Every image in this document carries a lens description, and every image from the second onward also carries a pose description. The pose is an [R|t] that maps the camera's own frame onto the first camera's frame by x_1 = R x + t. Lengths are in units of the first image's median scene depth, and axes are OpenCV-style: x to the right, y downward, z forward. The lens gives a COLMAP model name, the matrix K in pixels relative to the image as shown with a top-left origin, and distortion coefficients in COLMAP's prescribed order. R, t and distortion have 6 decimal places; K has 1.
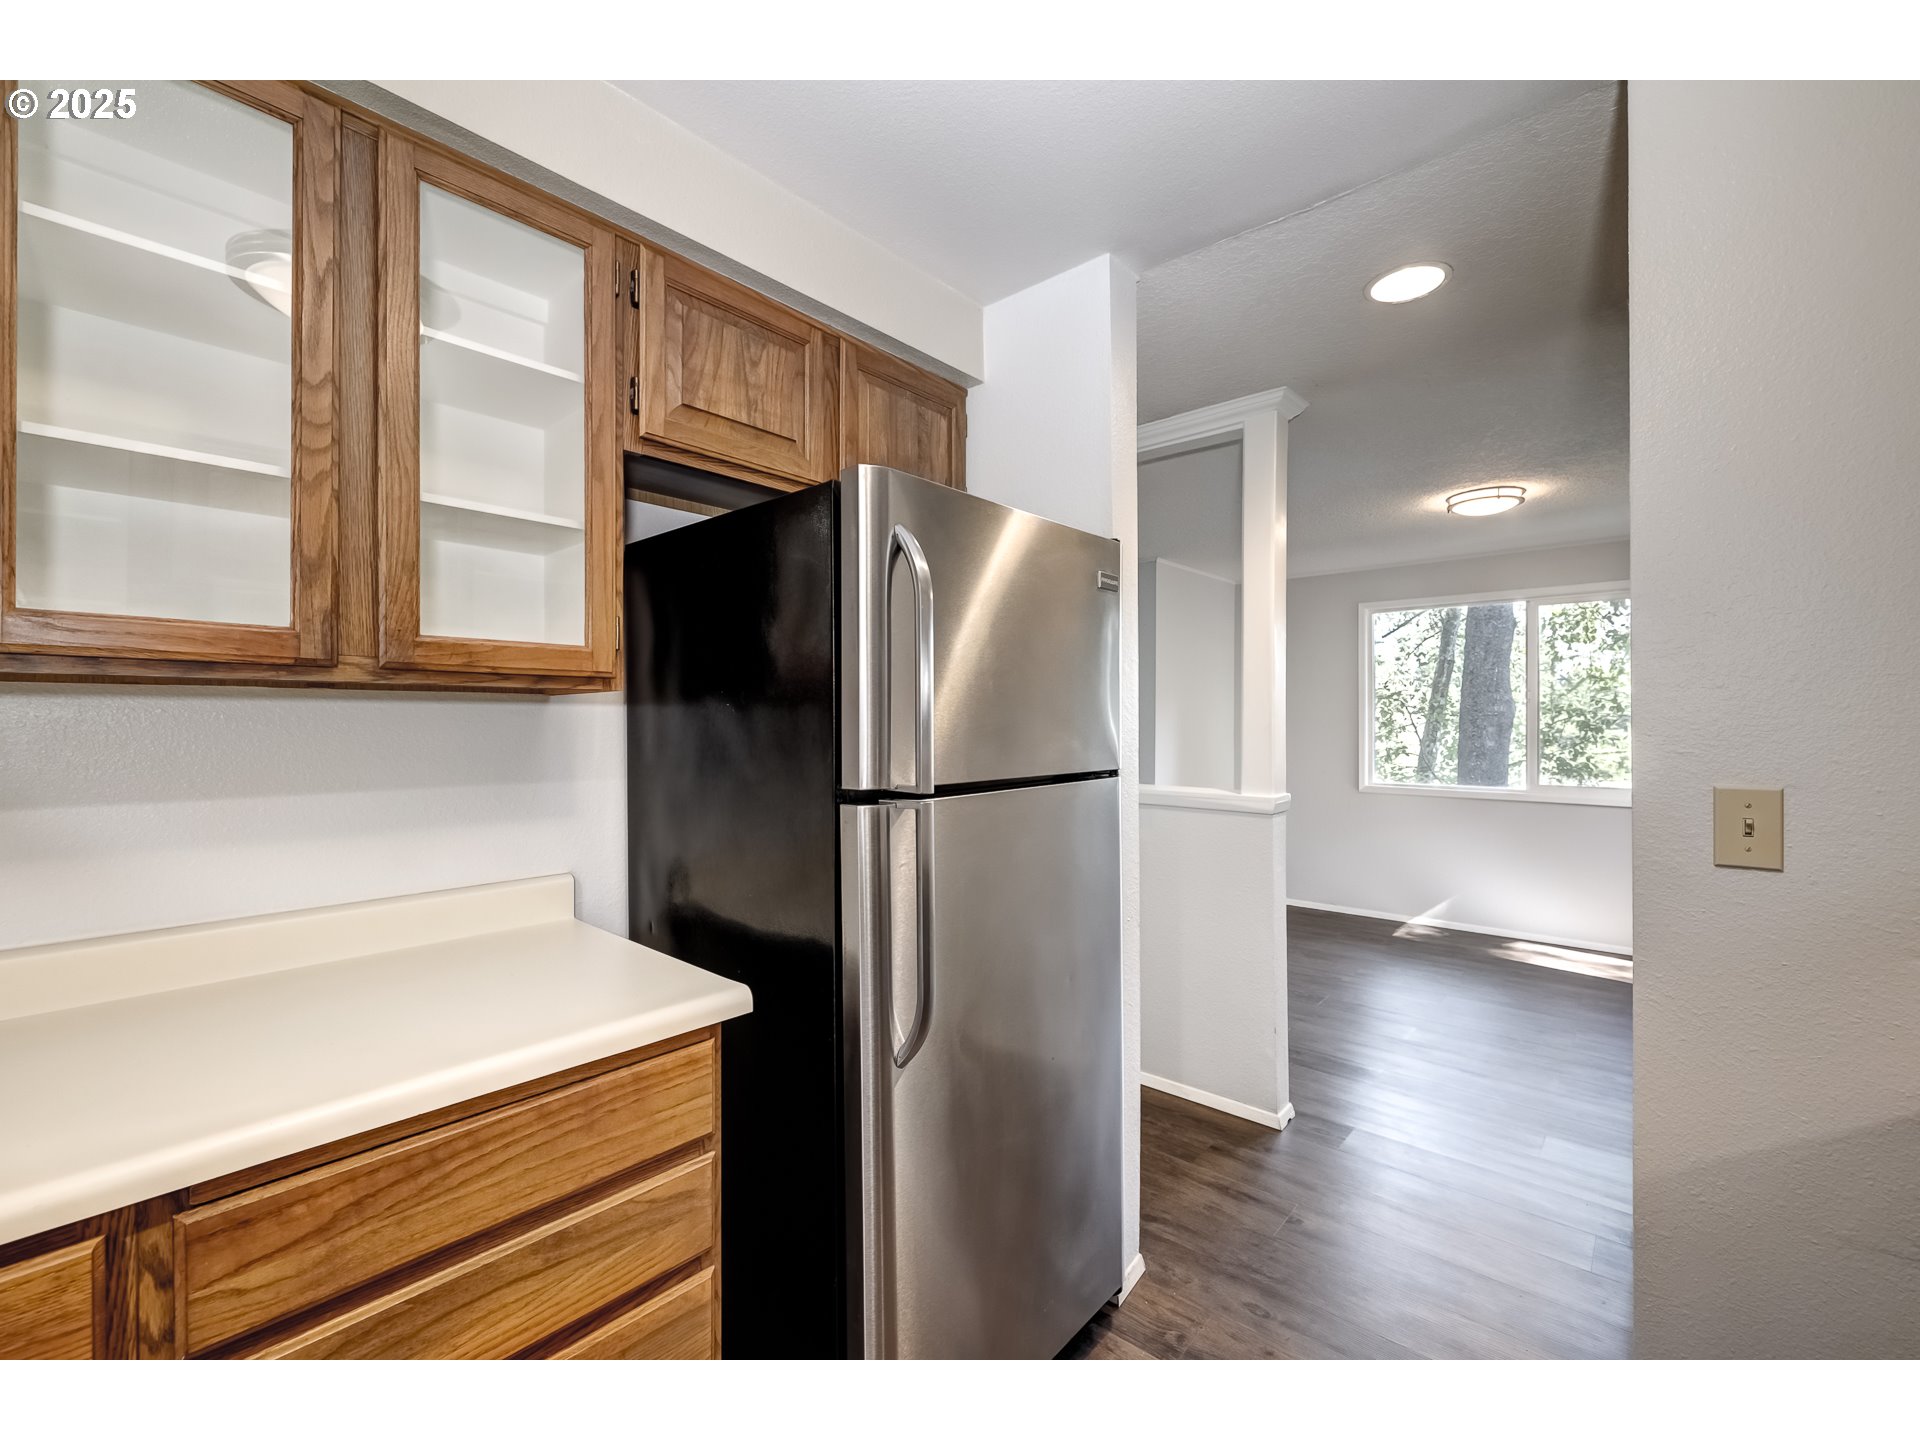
lens RADIAL K [[804.7, 0, 960.4], [0, 804.7, 729.8], [0, 0, 1]] dist [-0.000389, 0.000238]
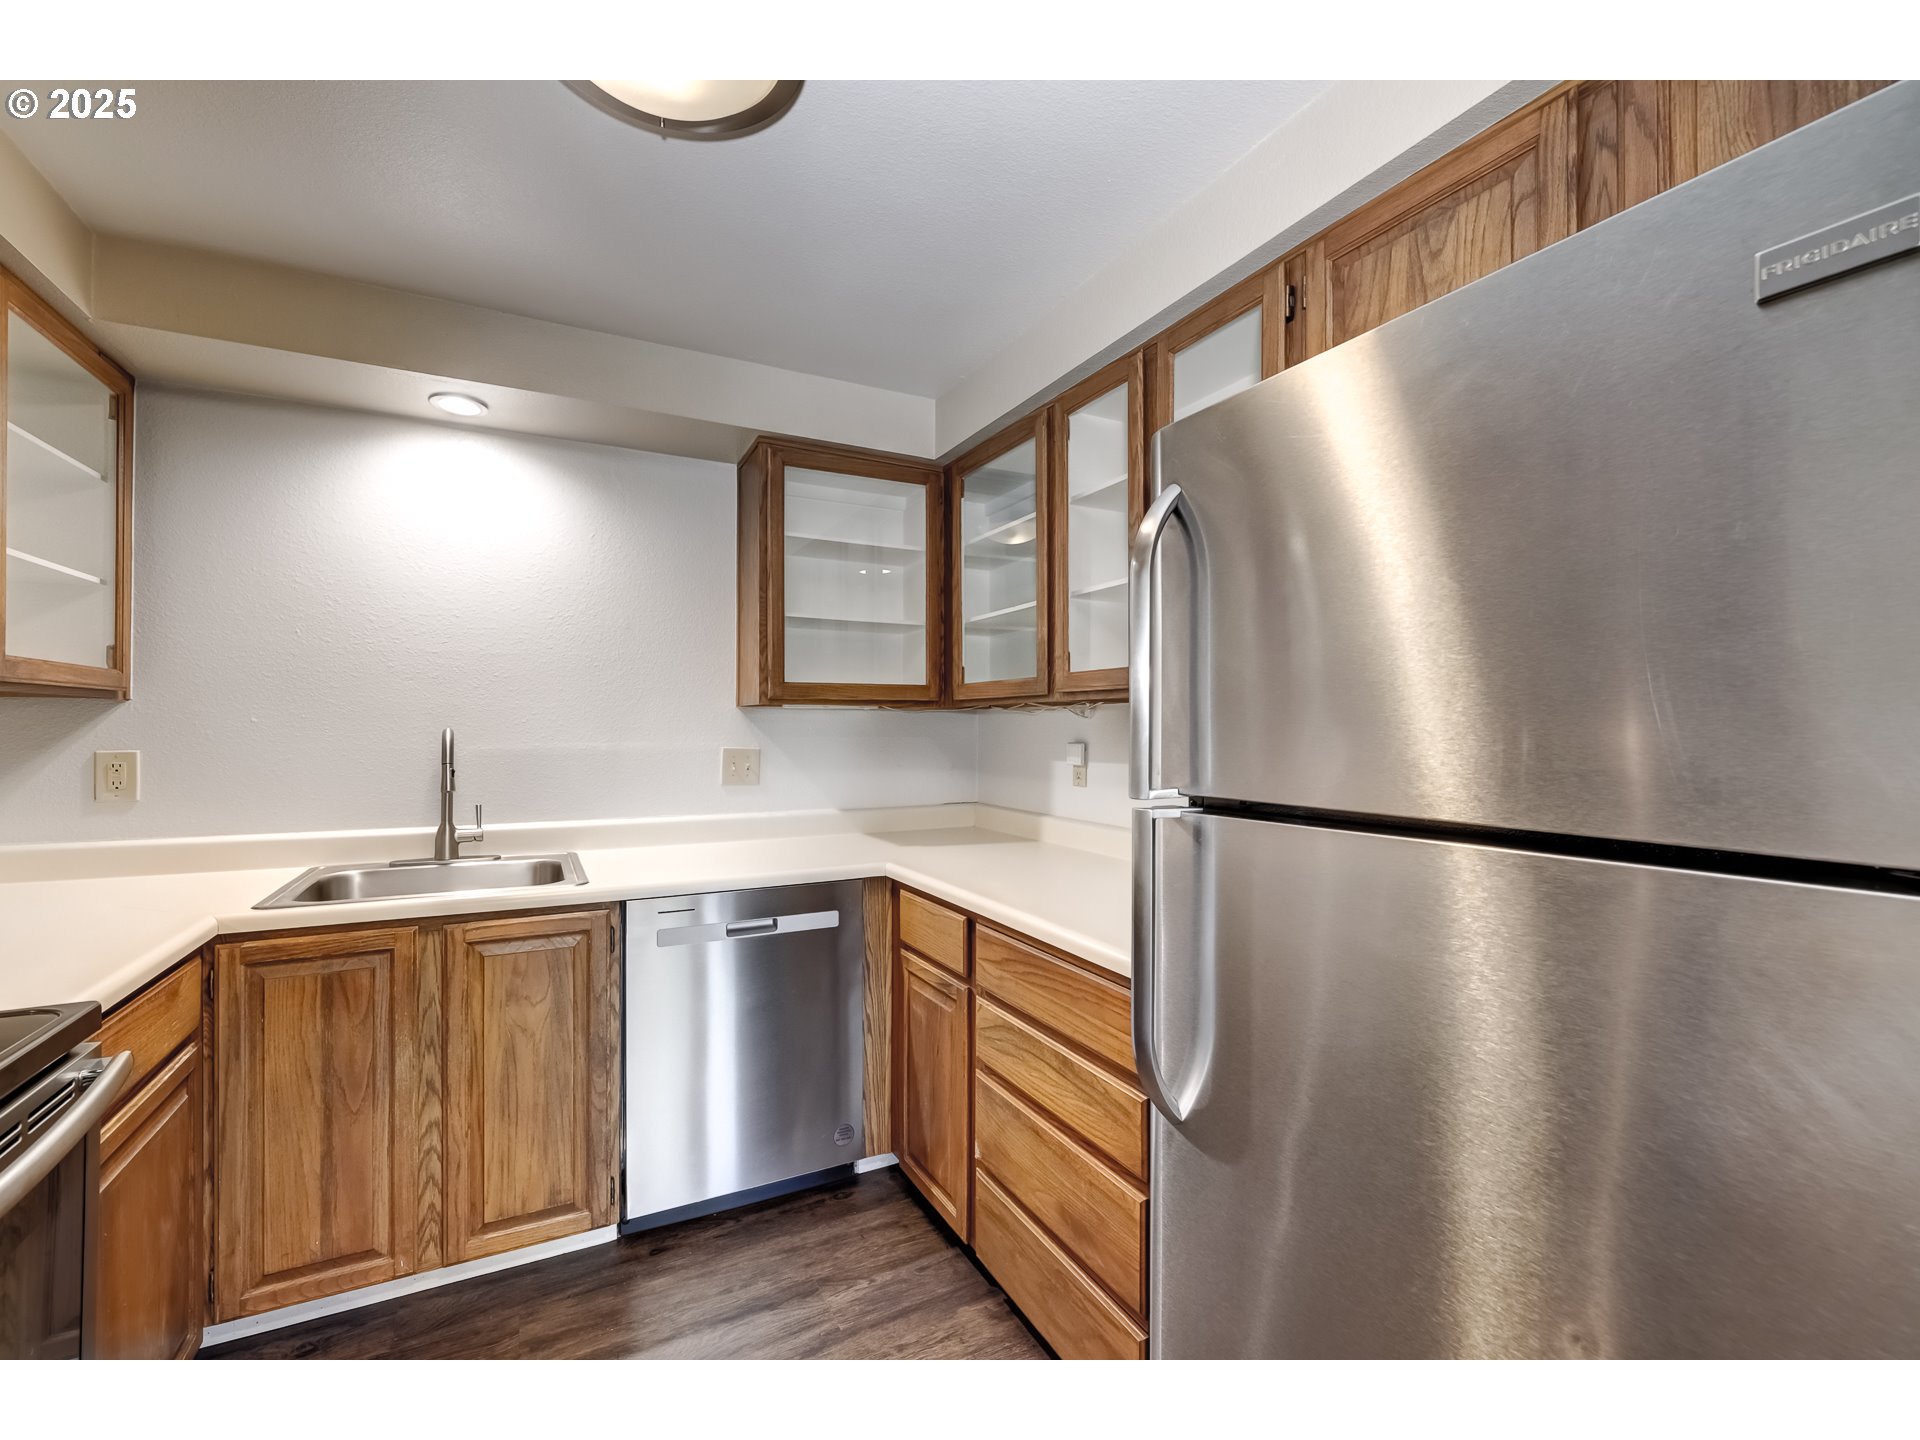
lens RADIAL K [[833.3, 0, 984.4], [0, 833.3, 720.9], [0, 0, 1]] dist [-0.002082, -0.000380]
pose [[-0.339021, -0.007287, -0.940751, 0.948931], [-0.010242, 0.999939, -0.004055, 0.003335], [0.940723, 0.008261, -0.339075, 1.279967]]
